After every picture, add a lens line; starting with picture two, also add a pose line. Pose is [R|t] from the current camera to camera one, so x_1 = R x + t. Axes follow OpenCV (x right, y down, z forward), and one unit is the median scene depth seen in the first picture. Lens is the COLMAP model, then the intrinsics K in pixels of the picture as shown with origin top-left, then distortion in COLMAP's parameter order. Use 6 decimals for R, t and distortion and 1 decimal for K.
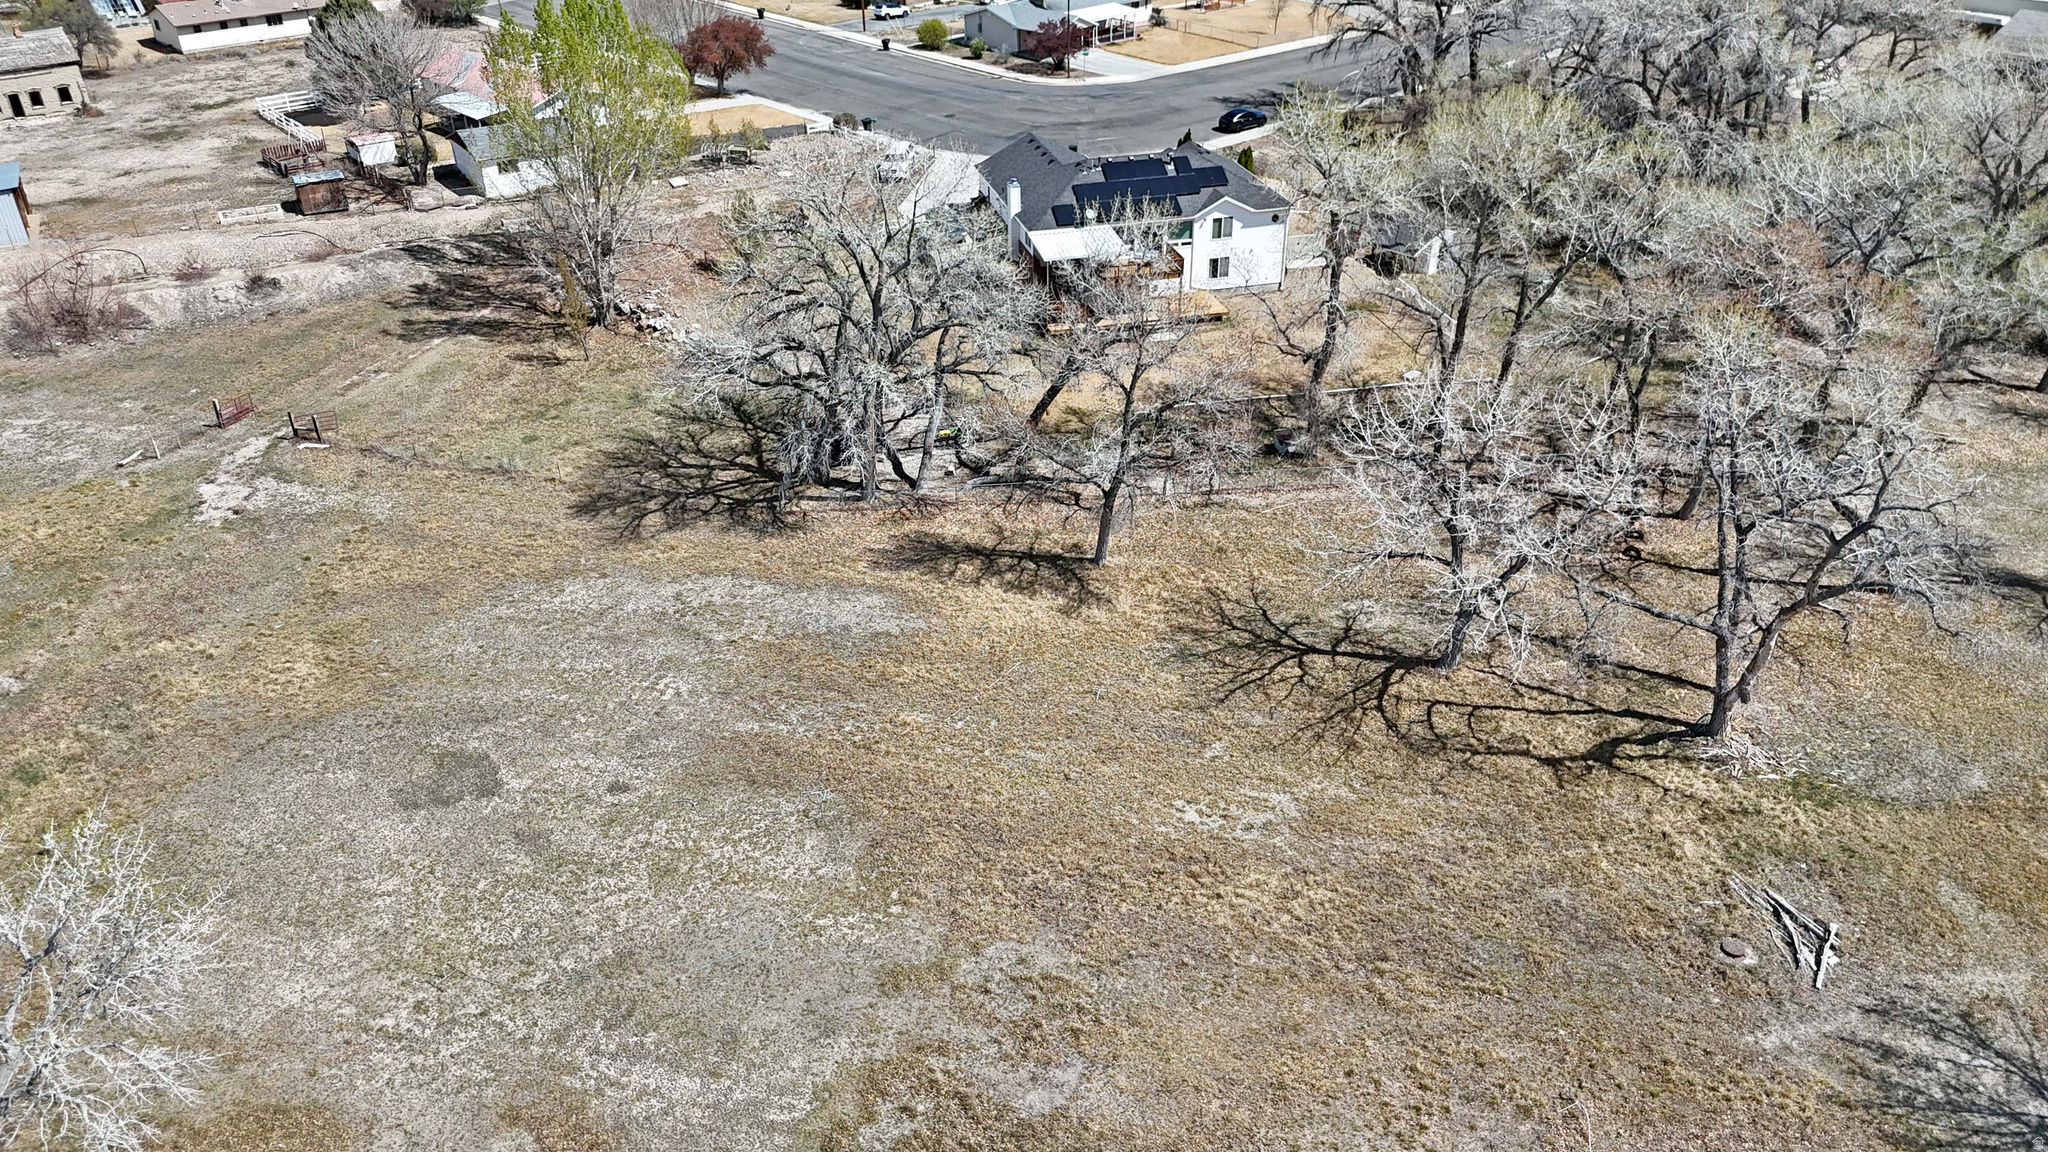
lens RADIAL K [[1503.0, 0, 1022.8], [0, 1503.0, 580.0], [0, 0, 1]] dist [0.076650, -0.074712]
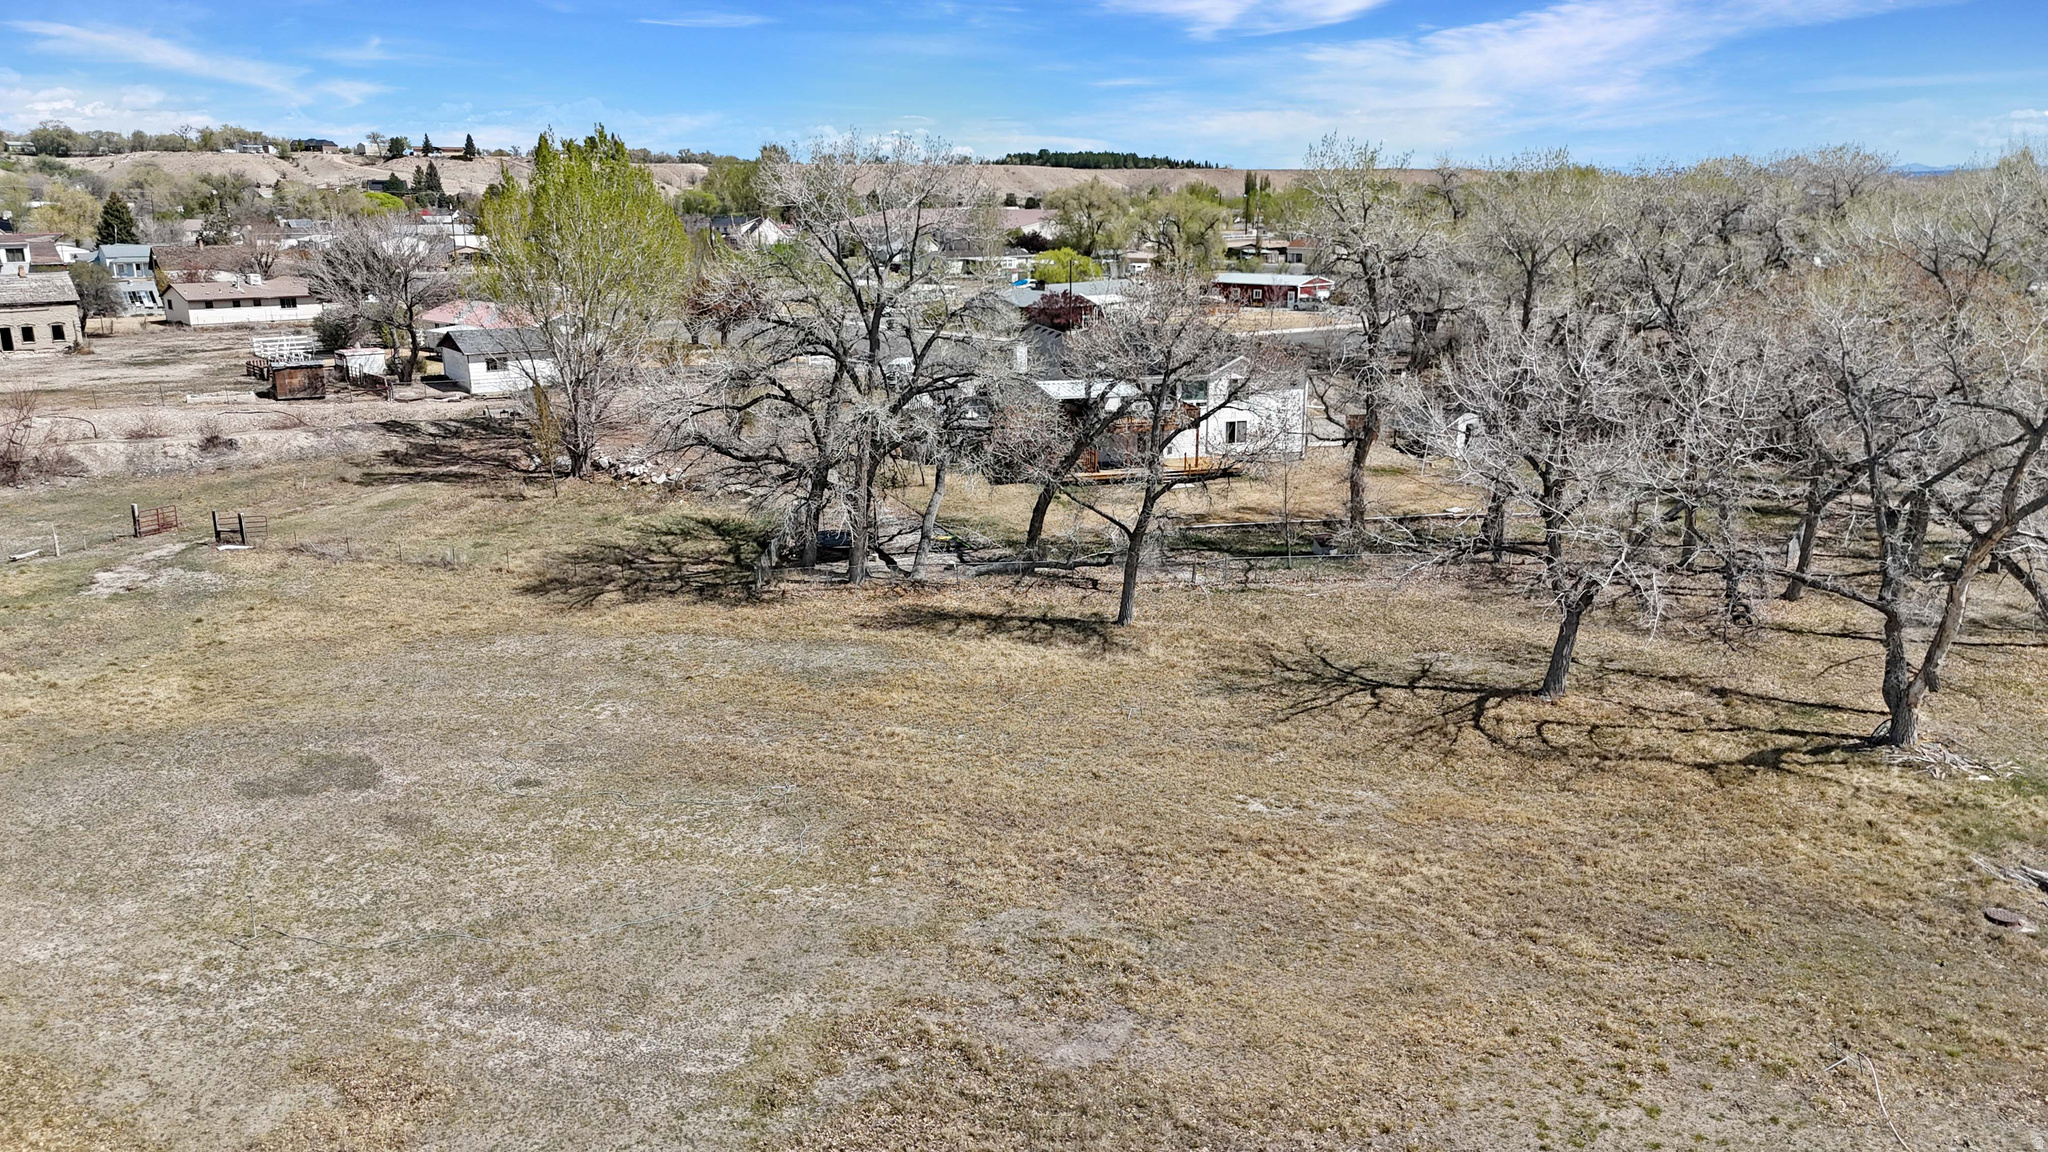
lens RADIAL K [[1503.7, 0, 1024.0], [0, 1503.7, 576.0], [0, 0, 1]] dist [0.083862, -0.085352]
pose [[0.999968, 0.006124, 0.005085, -0.012965], [-0.004446, 0.959605, -0.281314, 0.248051], [-0.006602, 0.281283, 0.959602, 0.202391]]
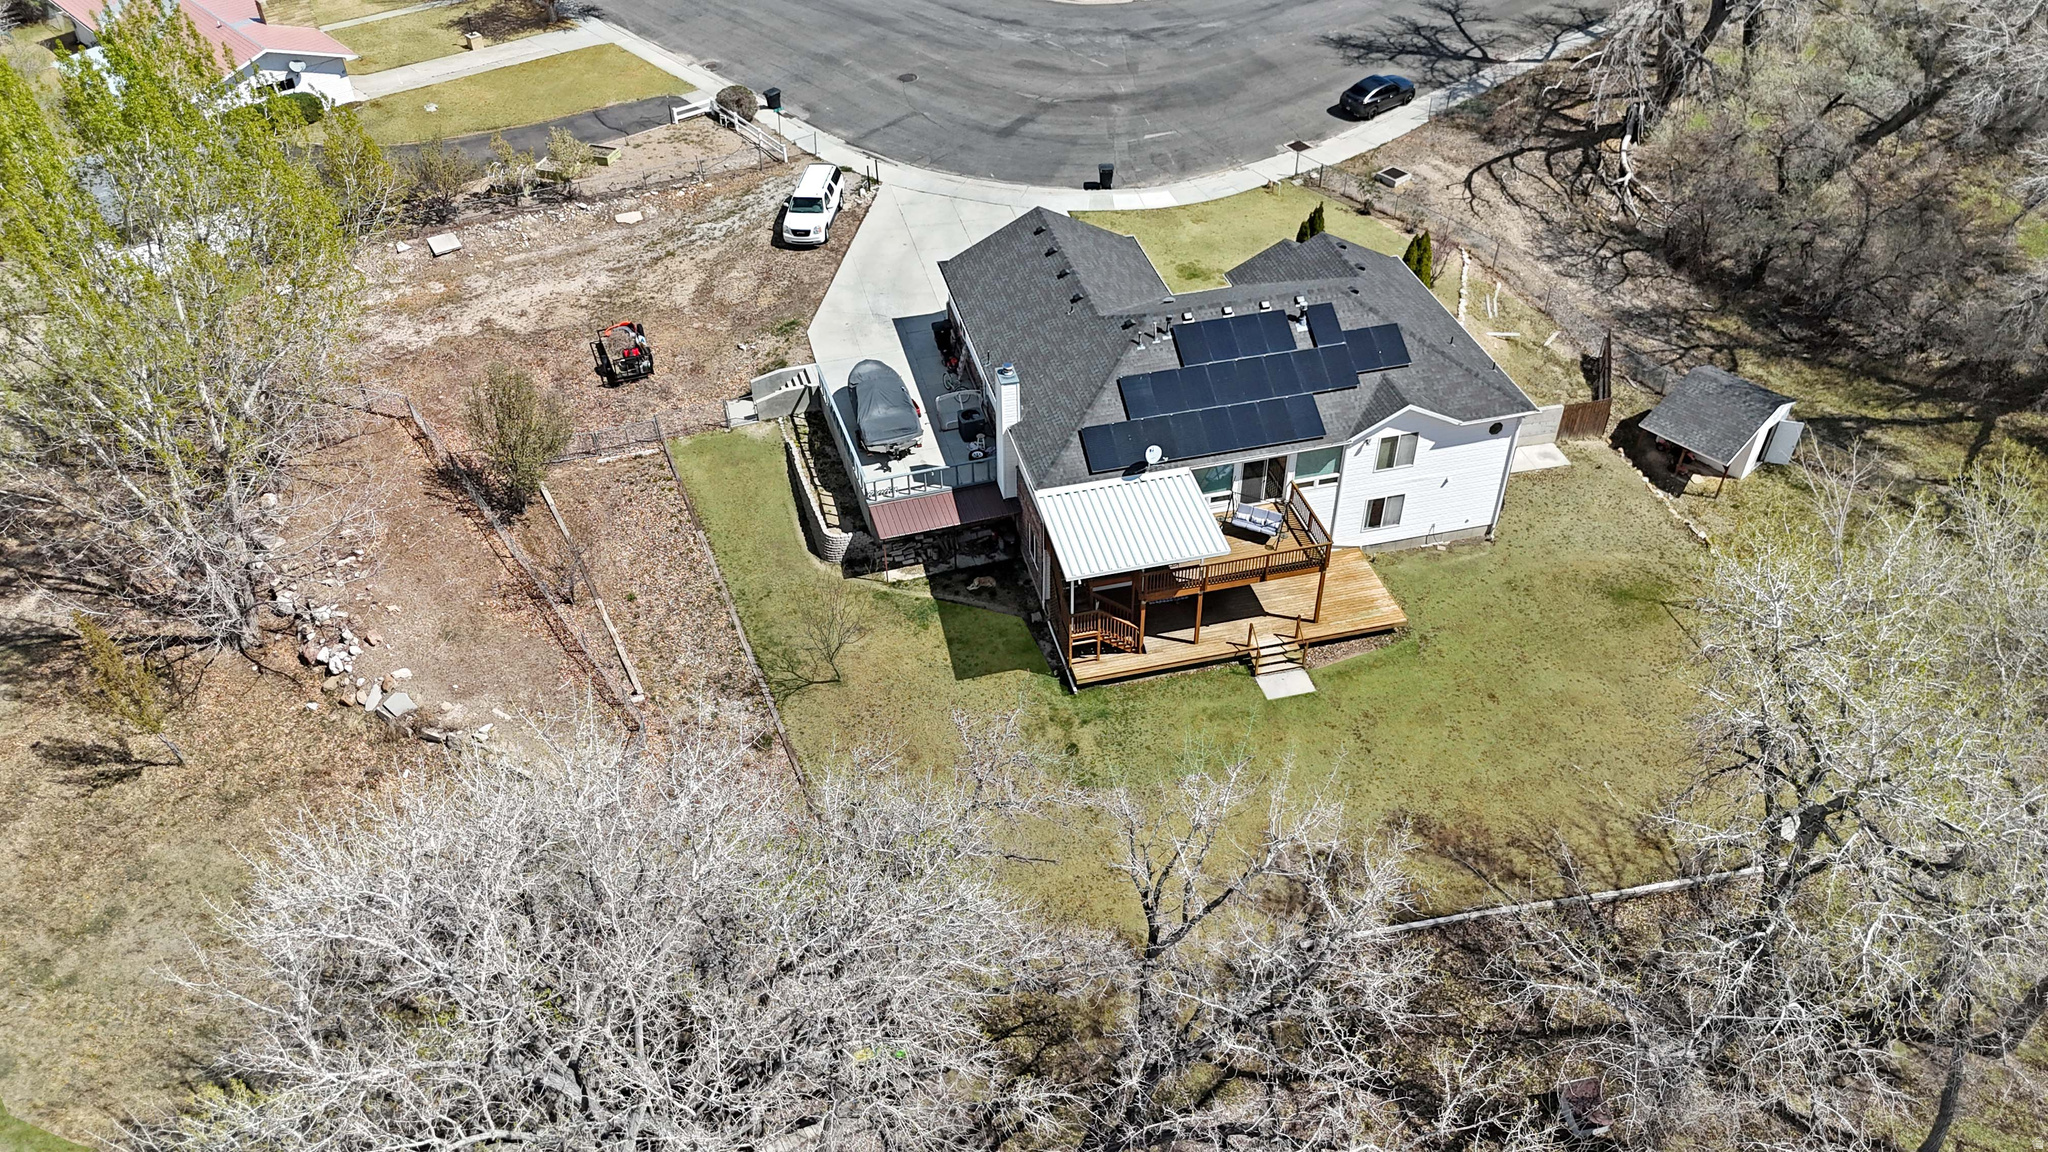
lens RADIAL K [[1503.0, 0, 1022.8], [0, 1503.0, 580.0], [0, 0, 1]] dist [0.076650, -0.074712]
pose [[0.999997, 0.001452, 0.002072, -0.002691], [-0.001773, 0.986382, 0.164458, -0.461724], [-0.001805, -0.164461, 0.986382, 0.776793]]
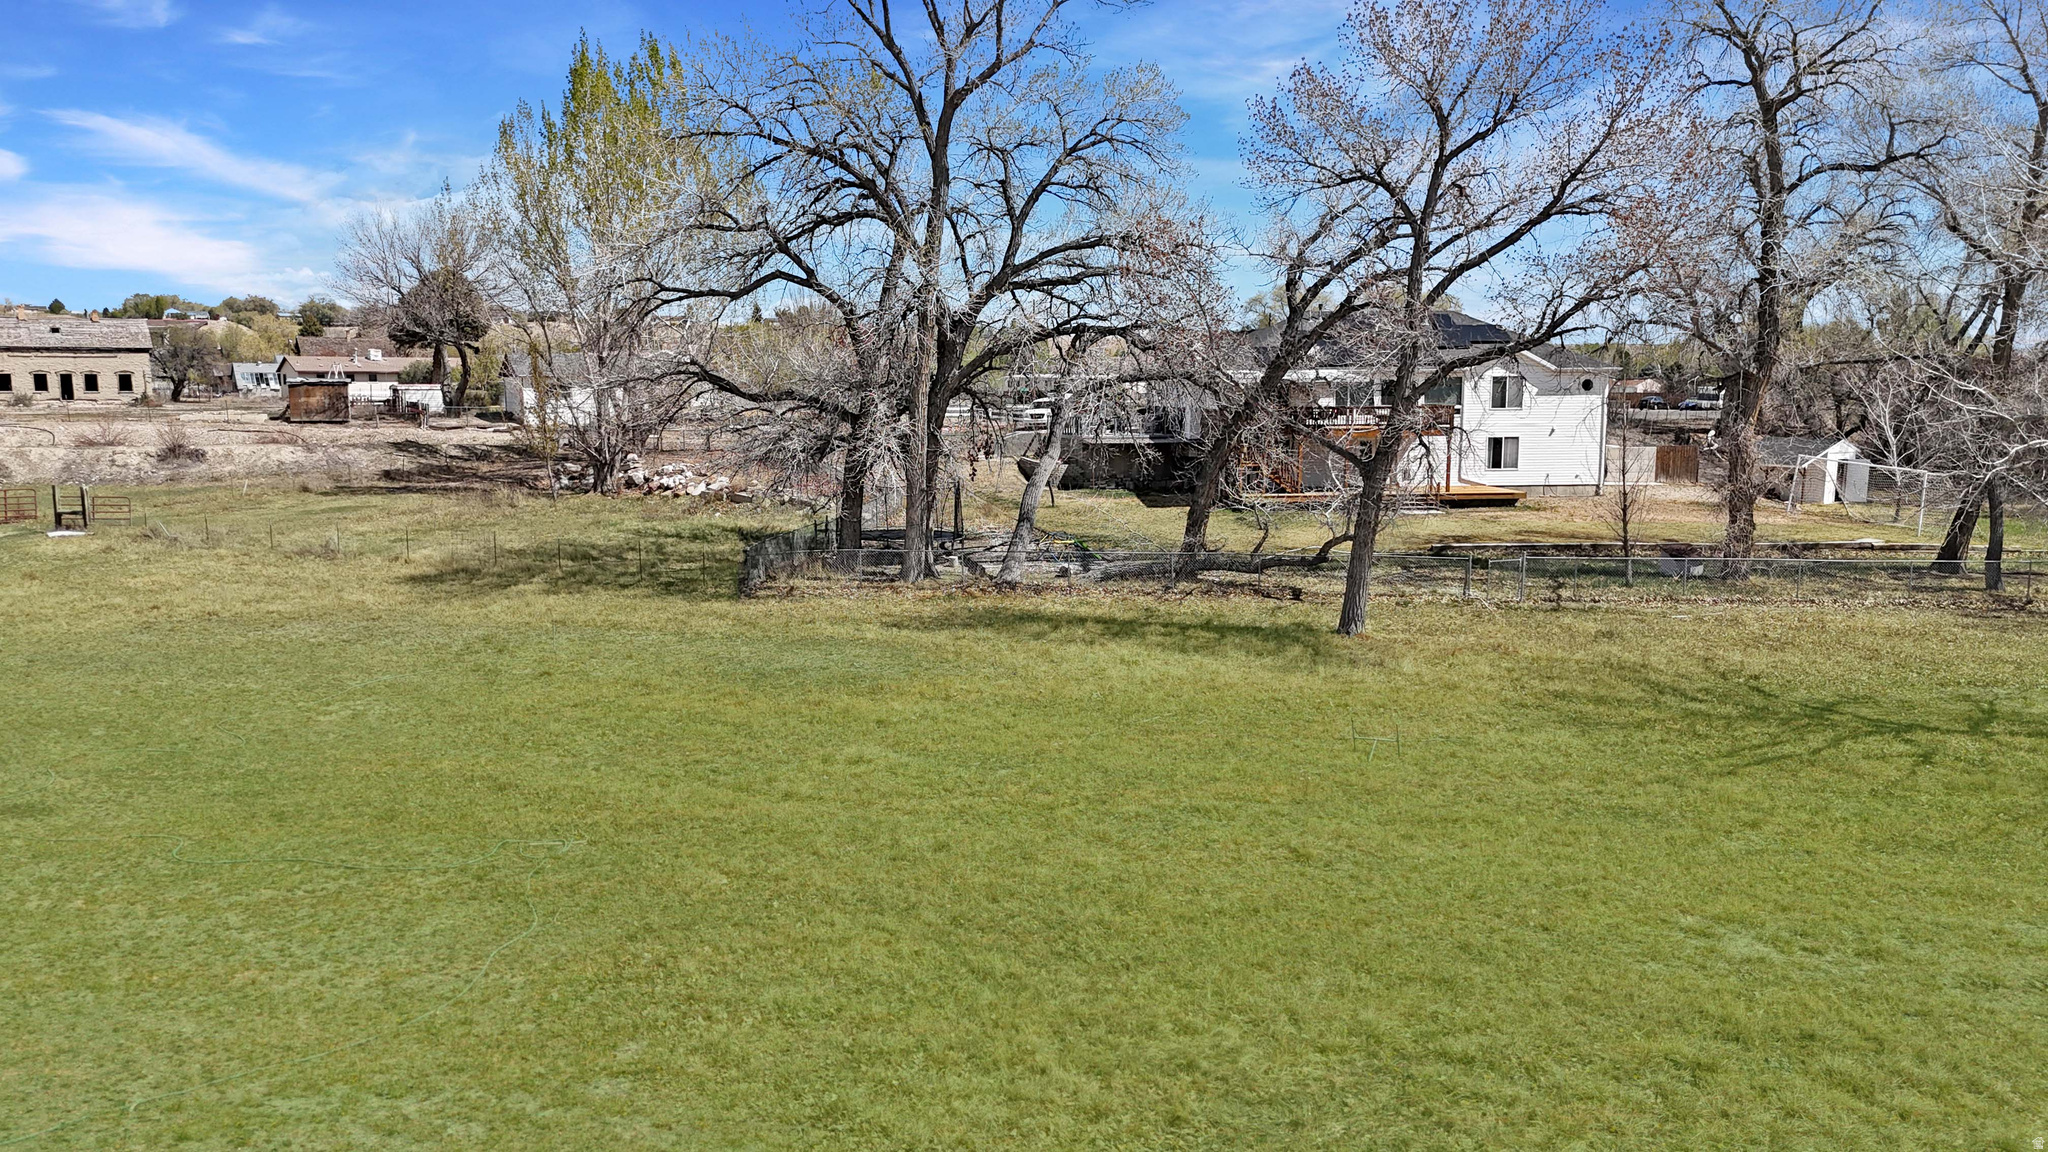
lens RADIAL K [[1503.7, 0, 1024.0], [0, 1503.7, 576.0], [0, 0, 1]] dist [0.083862, -0.085352]
pose [[0.991625, 0.028339, -0.126002, 0.009662], [-0.075498, 0.918760, -0.387530, 0.202732], [0.104784, 0.393798, 0.913205, 0.654056]]
